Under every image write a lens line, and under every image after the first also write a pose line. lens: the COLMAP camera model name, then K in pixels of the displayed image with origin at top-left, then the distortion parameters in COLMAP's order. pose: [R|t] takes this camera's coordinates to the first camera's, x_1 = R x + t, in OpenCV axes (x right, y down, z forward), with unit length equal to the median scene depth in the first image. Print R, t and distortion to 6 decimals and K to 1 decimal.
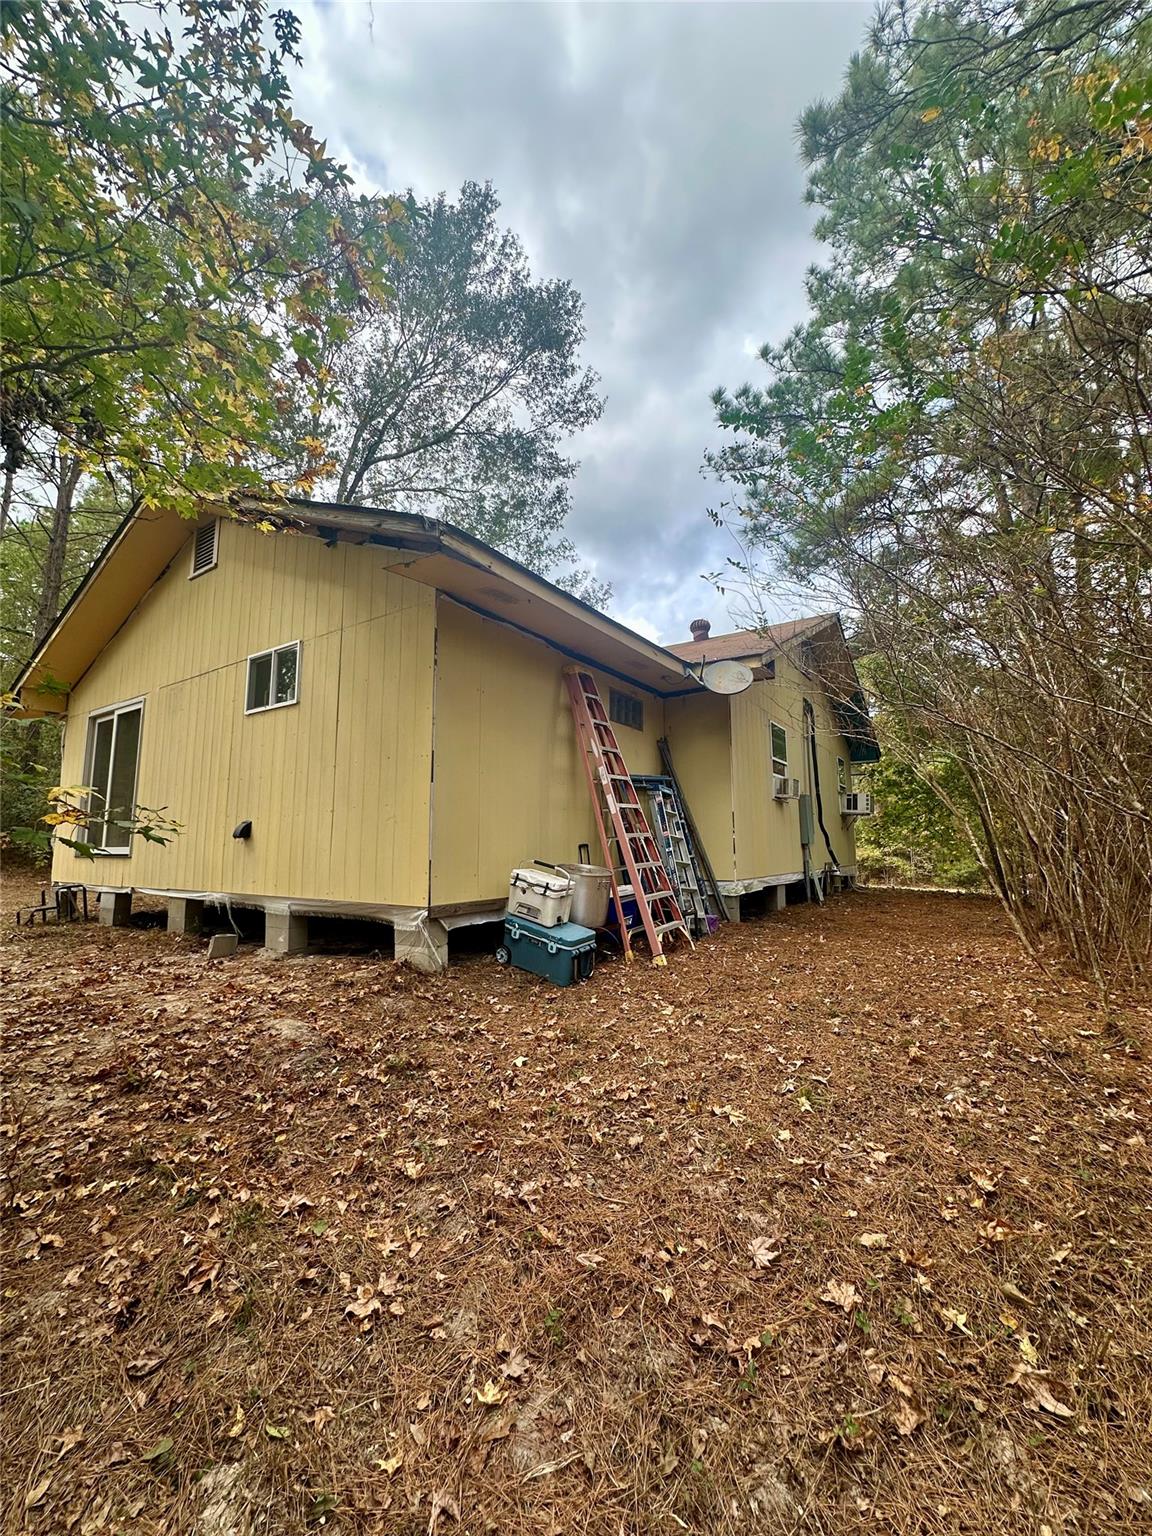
lens RADIAL K [[625.3, 0, 576.0], [0, 625.3, 768.0], [0, 0, 1]] dist [-0.002196, 0.001017]
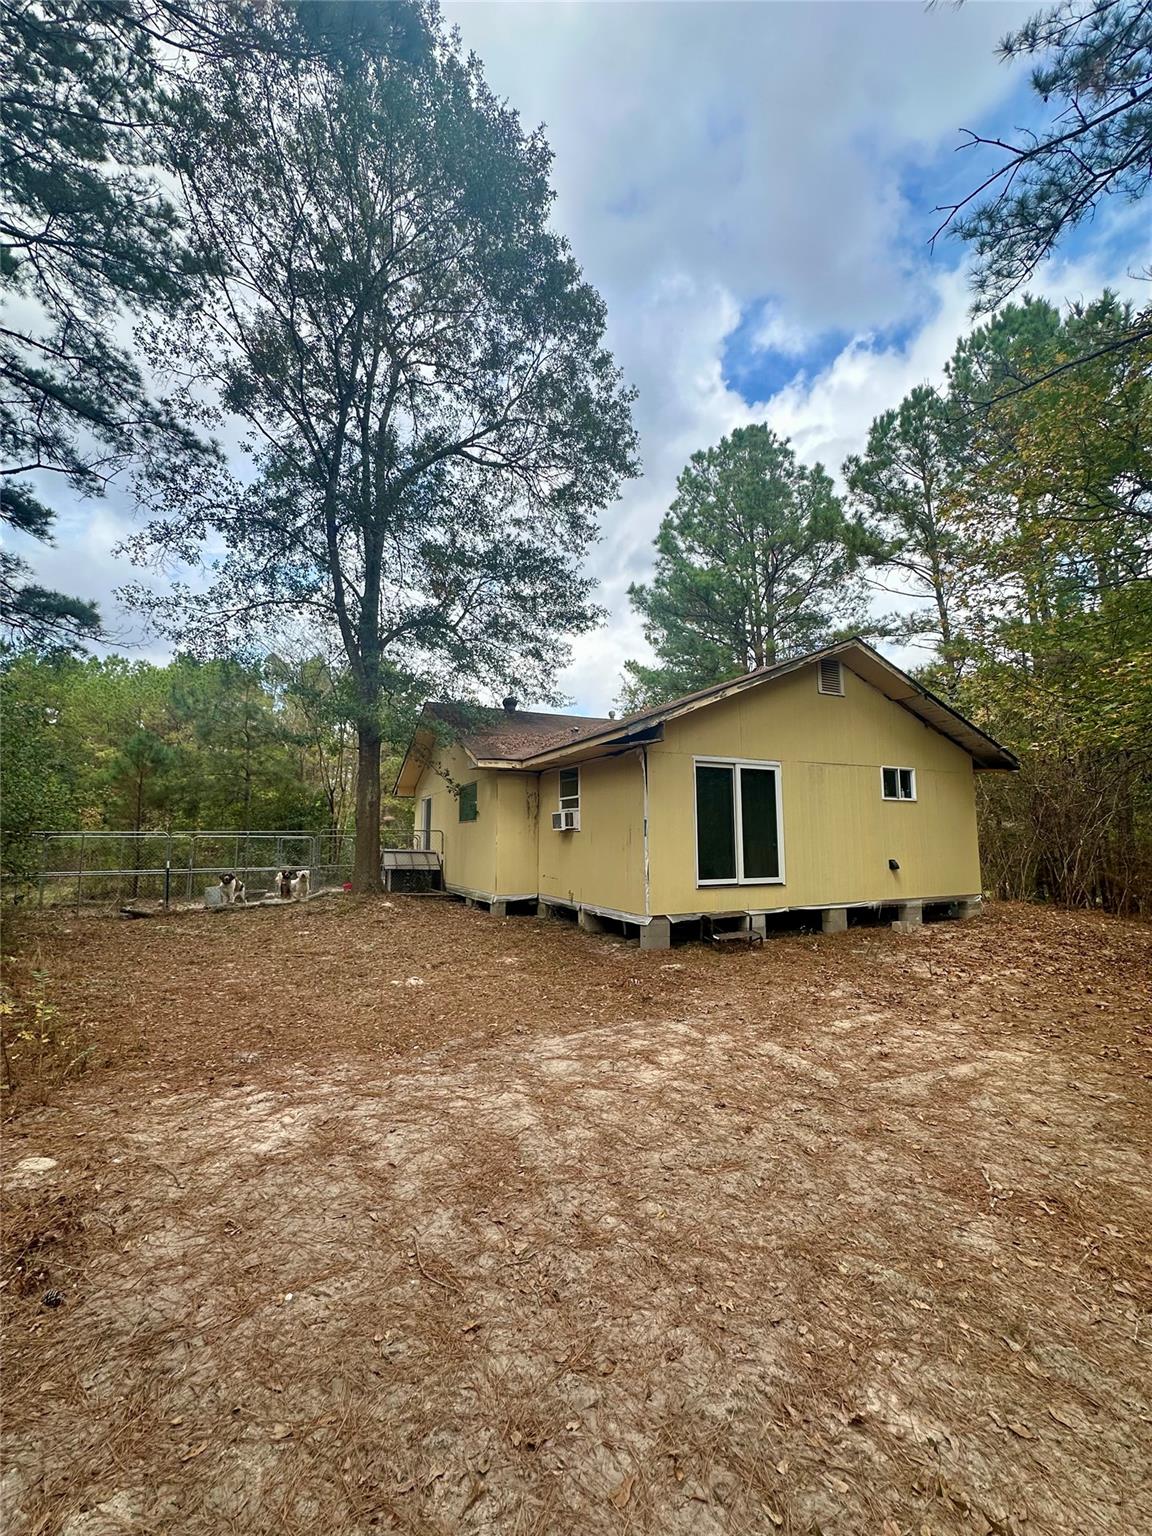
lens RADIAL K [[625.3, 0, 576.0], [0, 625.3, 768.0], [0, 0, 1]] dist [-0.002196, 0.001017]
pose [[0.529618, 0.094216, 0.842988, -2.526029], [-0.107973, 0.993216, -0.043171, -0.002754], [-0.841336, -0.068156, 0.536198, 0.795505]]
